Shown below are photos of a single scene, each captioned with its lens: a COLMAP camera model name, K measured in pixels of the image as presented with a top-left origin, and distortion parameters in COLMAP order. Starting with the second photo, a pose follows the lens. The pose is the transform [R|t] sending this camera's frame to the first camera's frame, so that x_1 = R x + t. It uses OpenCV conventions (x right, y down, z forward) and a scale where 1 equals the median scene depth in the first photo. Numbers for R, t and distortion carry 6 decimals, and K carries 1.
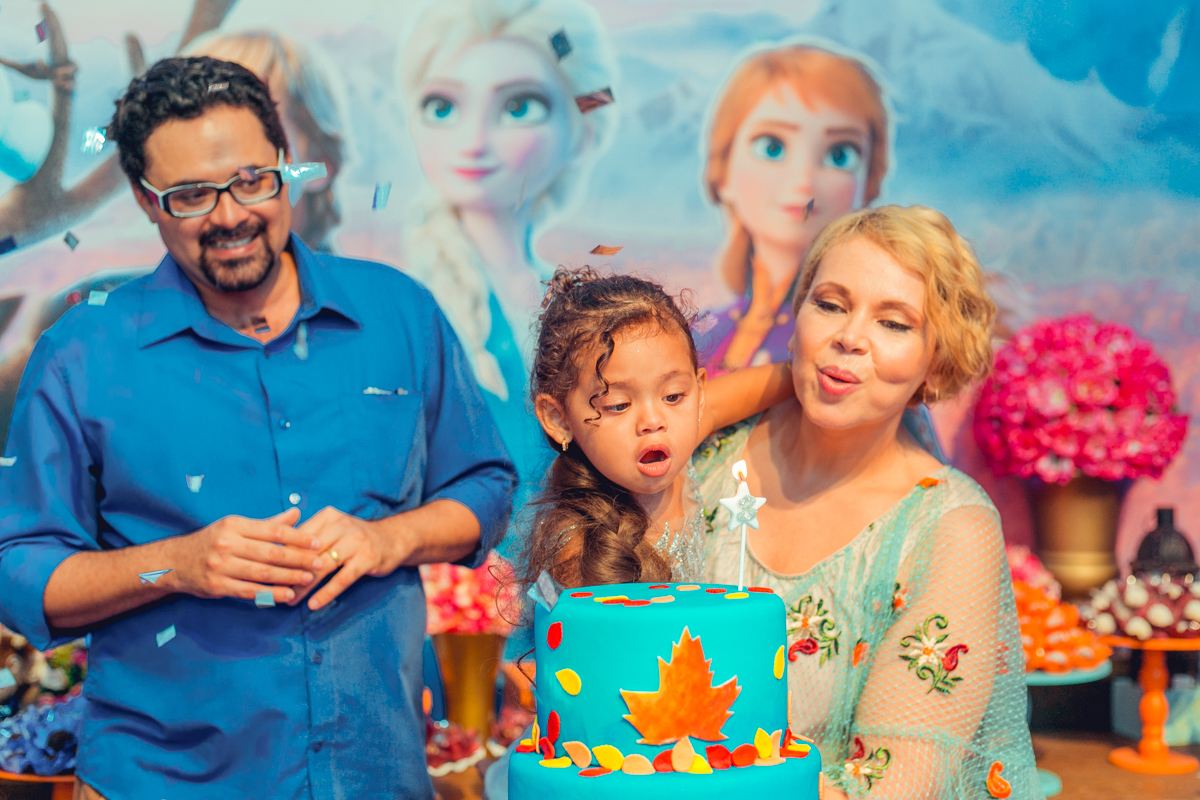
lens RADIAL K [[1804.6, 0, 603.1], [0, 1804.6, 407.7], [0, 0, 1]] dist [0.022119, 0.107083]
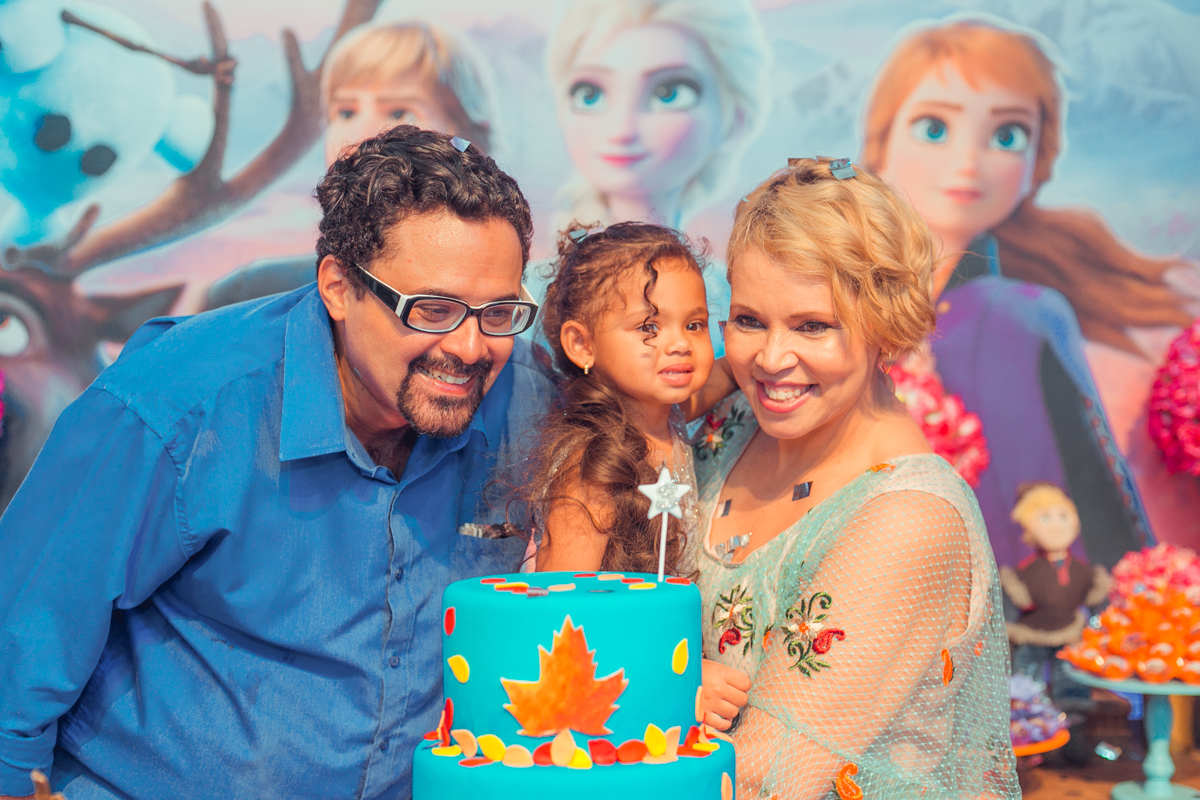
lens RADIAL K [[1804.6, 0, 603.1], [0, 1804.6, 407.7], [0, 0, 1]] dist [0.022119, 0.107083]
pose [[0.985268, 0.010305, -0.170704, 0.092307], [-0.009660, 0.999943, 0.004606, 0.001980], [0.170742, -0.002889, 0.985312, 0.019884]]
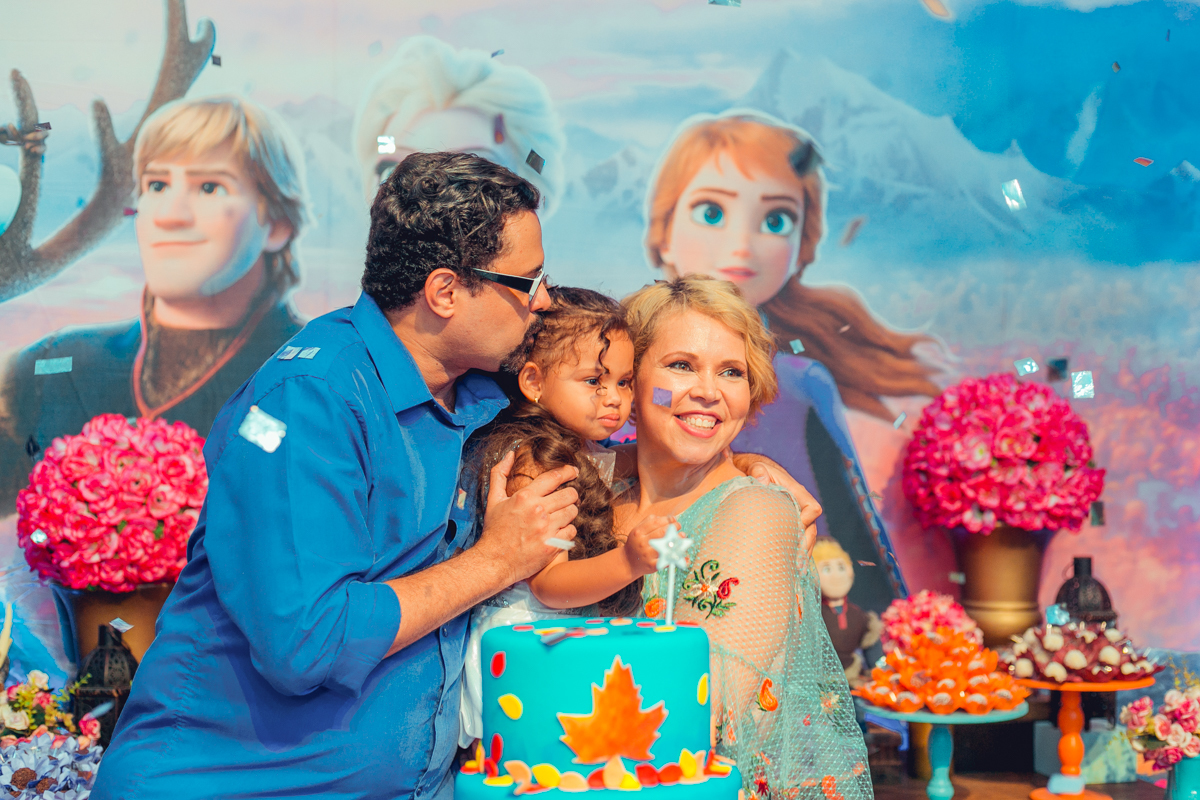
lens RADIAL K [[1795.6, 0, 606.3], [0, 1795.6, 400.9], [0, 0, 1]] dist [0.019092, 0.000286]
pose [[0.999555, 0.004650, 0.029464, 0.002474], [-0.003621, 0.999385, -0.034891, 0.001655], [-0.029608, 0.034768, 0.998957, -0.040345]]
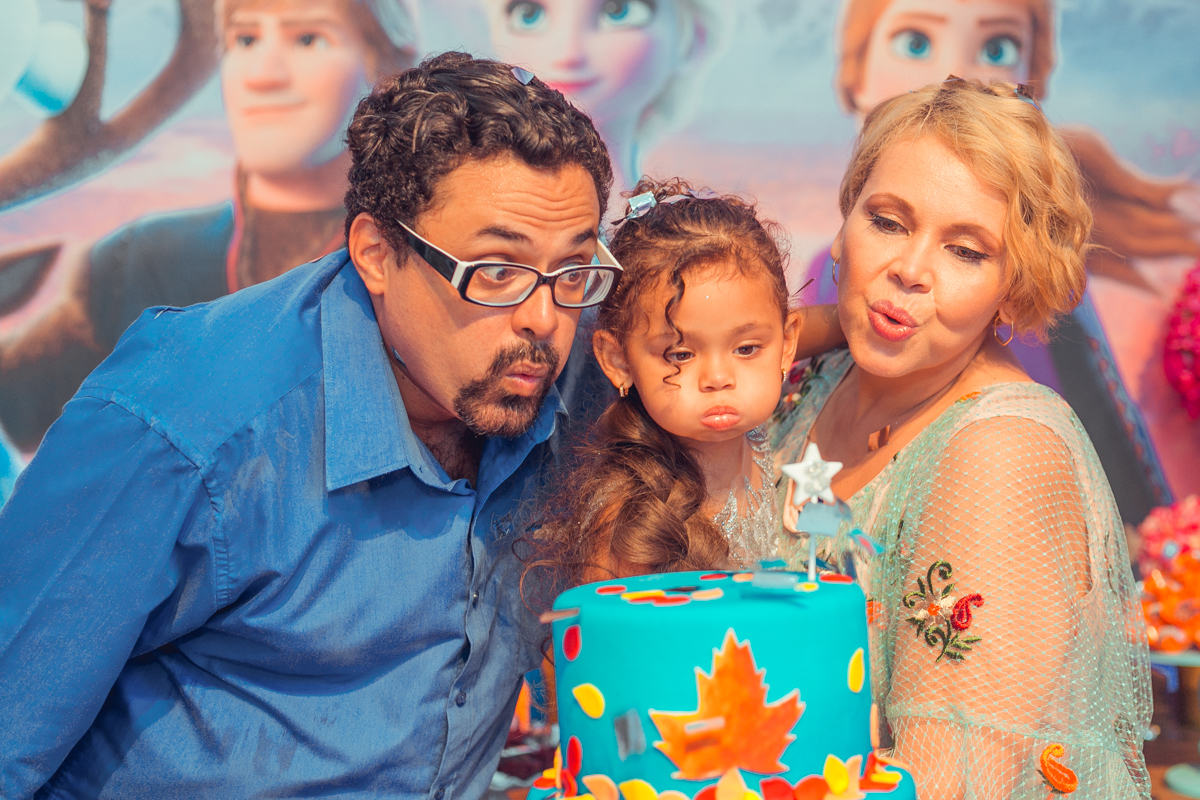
lens RADIAL K [[1984.7, 0, 663.0], [0, 1984.7, 366.6], [0, 0, 1]] dist [0.001713, 0.100653]
pose [[0.997668, -0.028764, -0.061900, 0.029728], [0.029213, 0.999553, 0.006350, -0.000203], [0.061690, -0.008143, 0.998062, 0.052838]]
